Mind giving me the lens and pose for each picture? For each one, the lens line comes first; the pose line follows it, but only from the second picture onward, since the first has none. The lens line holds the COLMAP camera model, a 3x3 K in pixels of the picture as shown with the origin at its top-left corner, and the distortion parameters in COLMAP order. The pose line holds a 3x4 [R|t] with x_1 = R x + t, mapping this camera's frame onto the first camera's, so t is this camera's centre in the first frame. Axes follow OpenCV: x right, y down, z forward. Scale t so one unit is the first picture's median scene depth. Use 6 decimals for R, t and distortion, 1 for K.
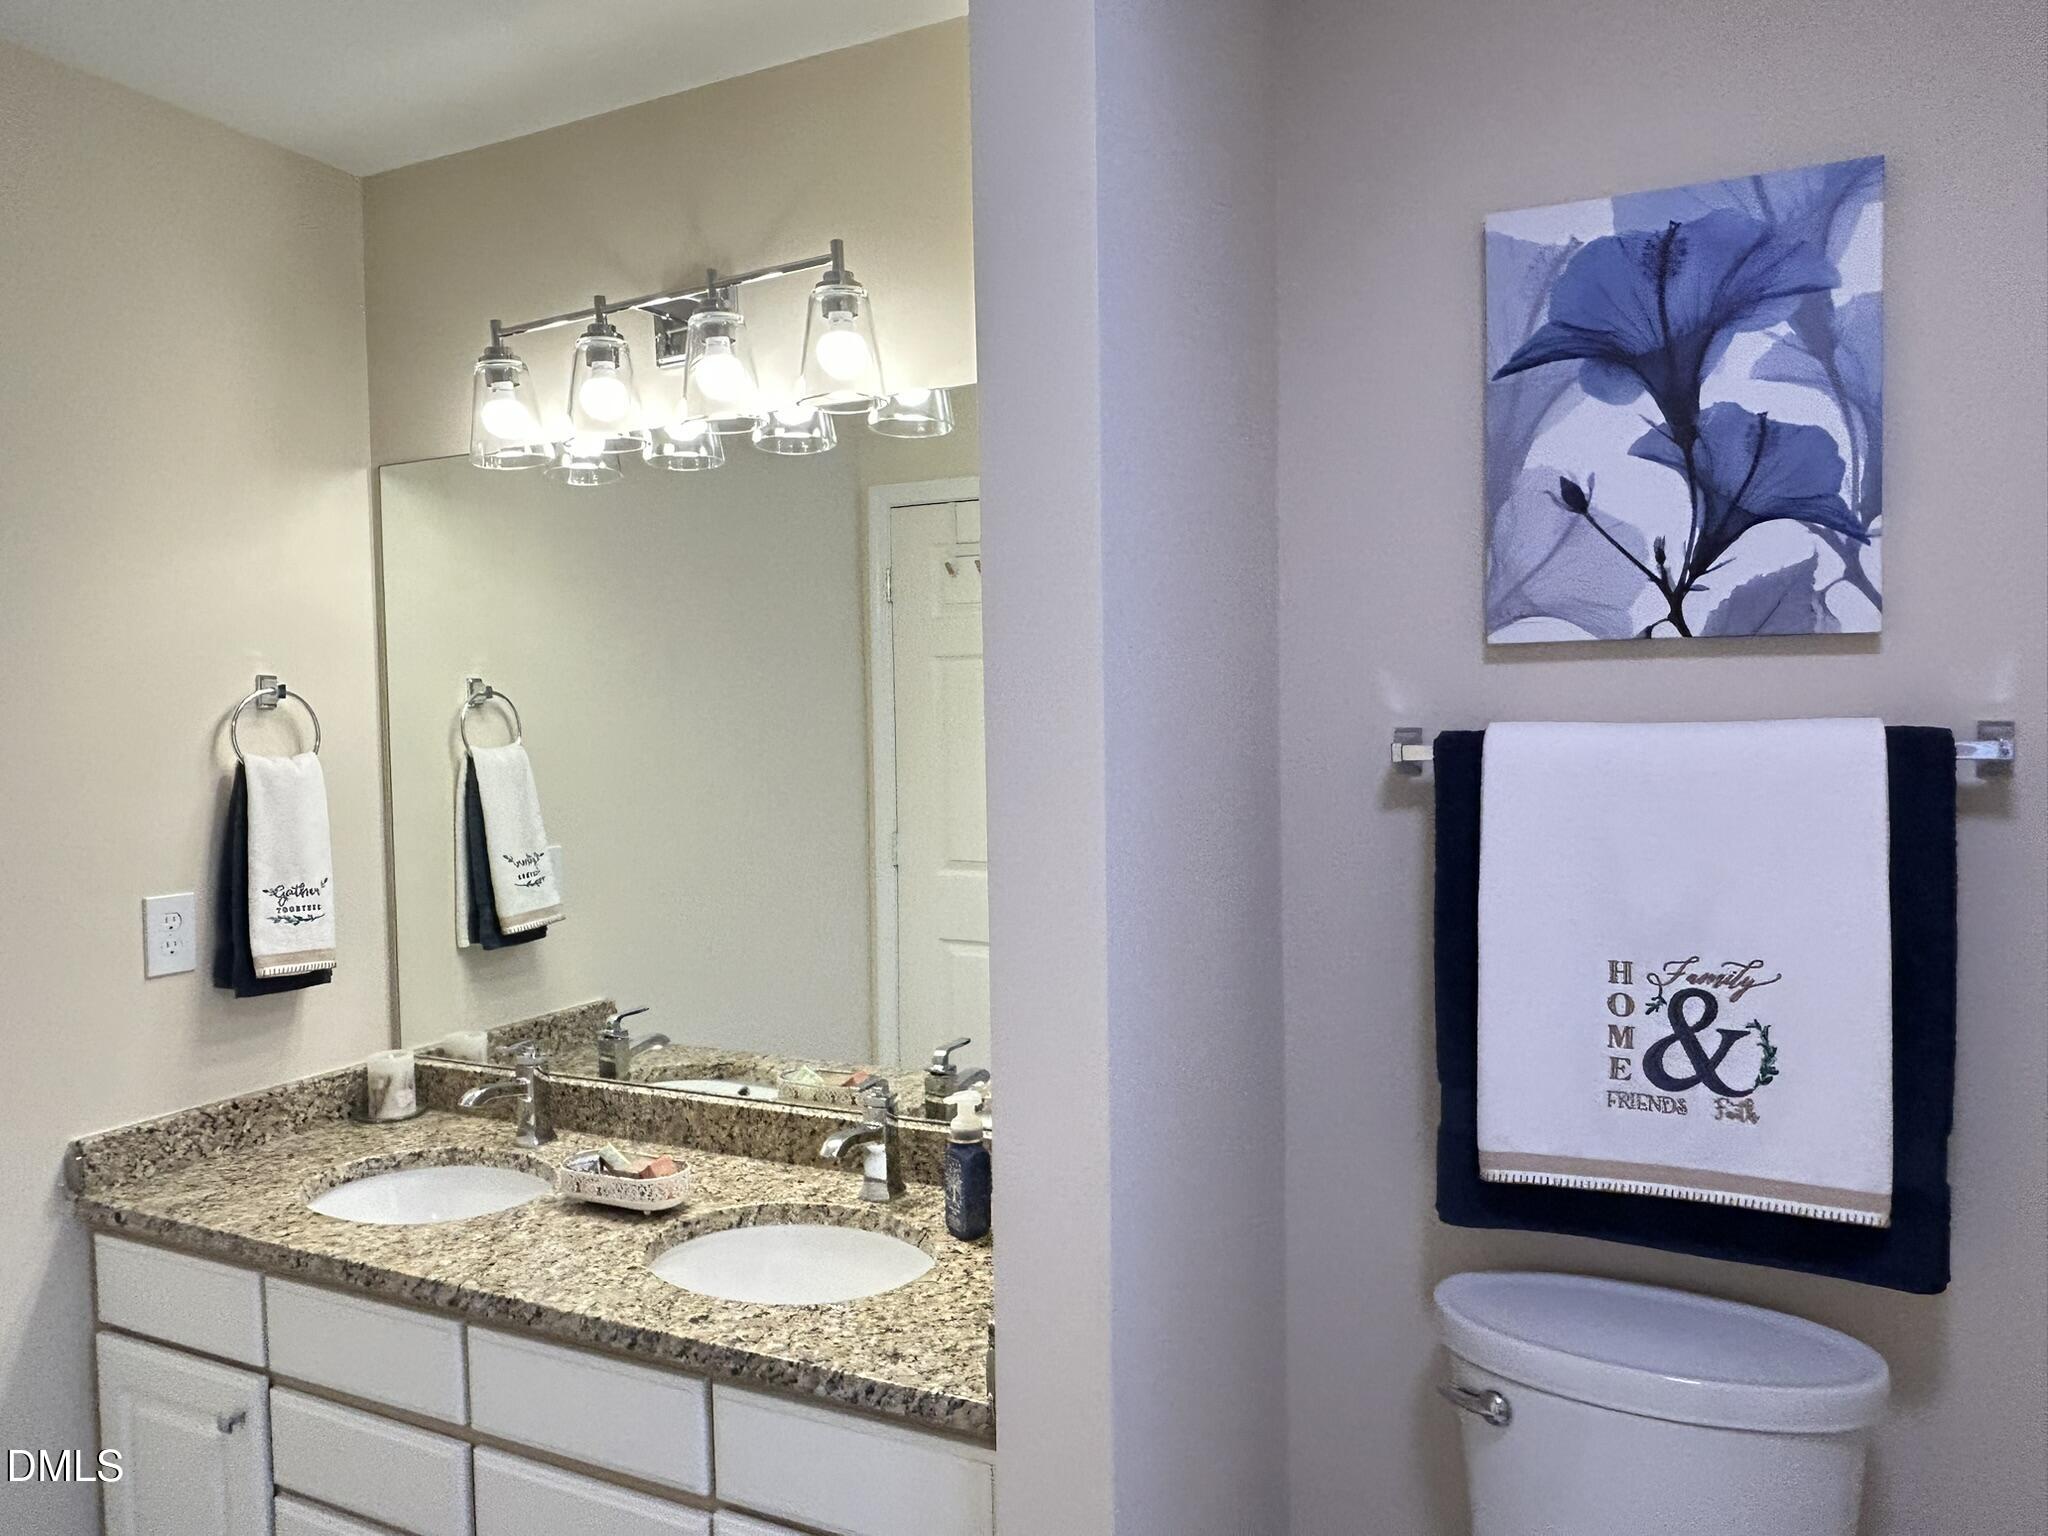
lens RADIAL K [[1399.0, 0, 1020.9], [0, 1399.0, 765.0], [0, 0, 1]] dist [-0.004745, -0.003056]
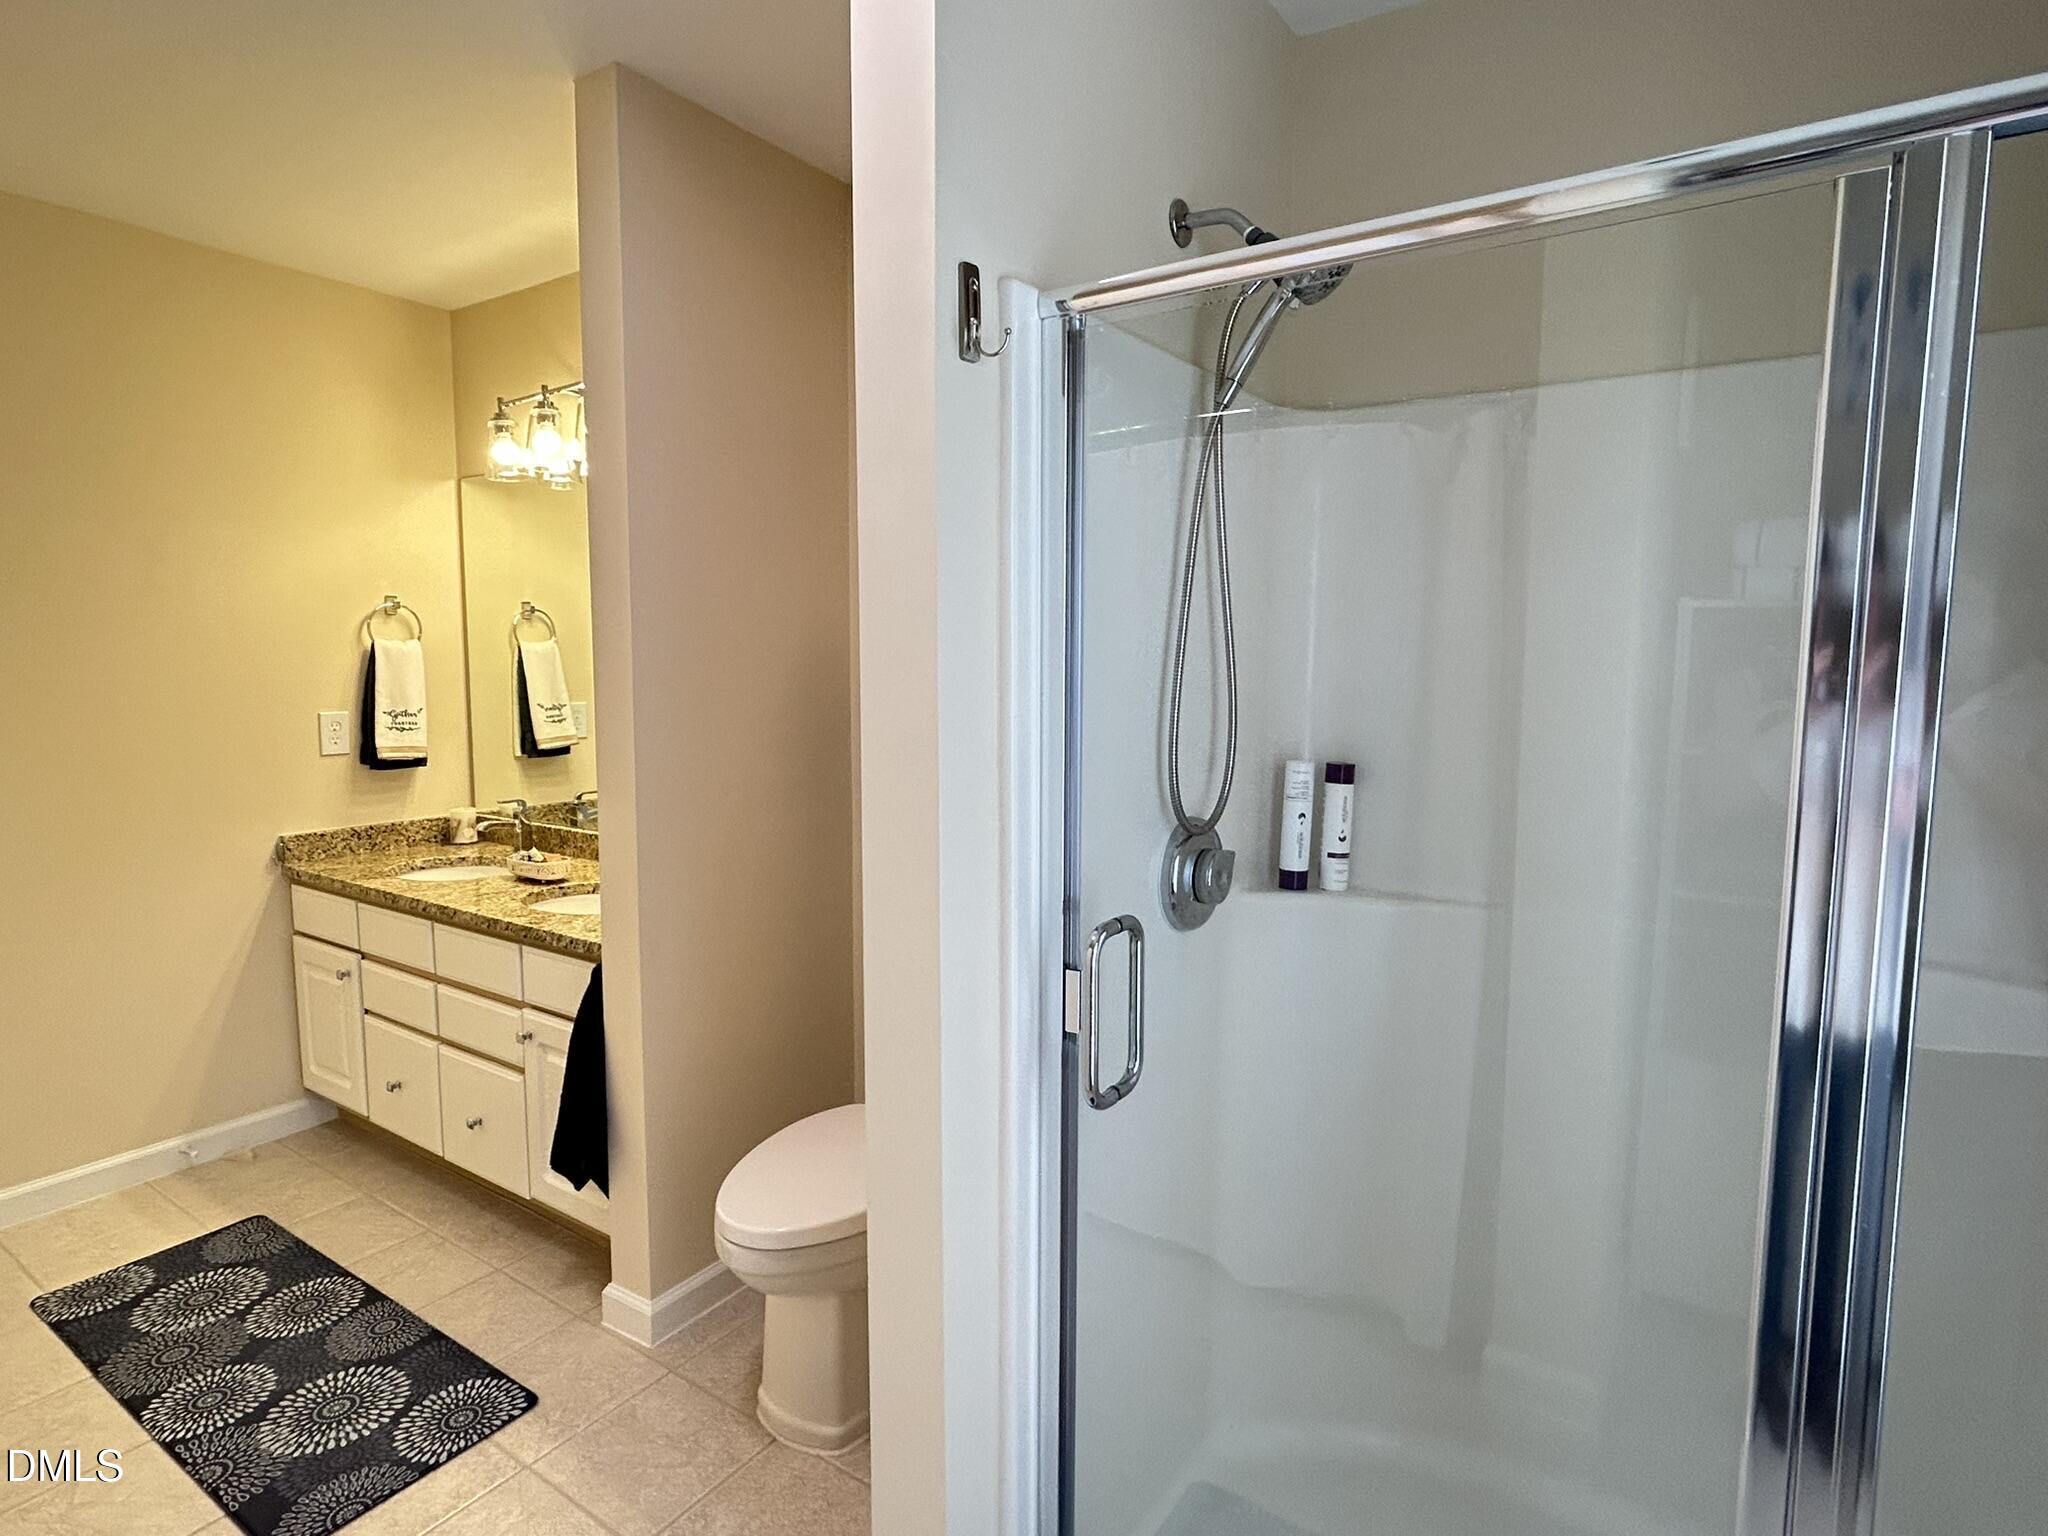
lens RADIAL K [[1080.4, 0, 1026.5], [0, 1080.4, 763.8], [0, 0, 1]] dist [0.002610, -0.006473]
pose [[0.990706, 0.037045, -0.130876, 0.488726], [-0.028658, 0.997448, 0.065395, 0.039495], [0.132965, -0.061037, 0.989240, -0.305418]]
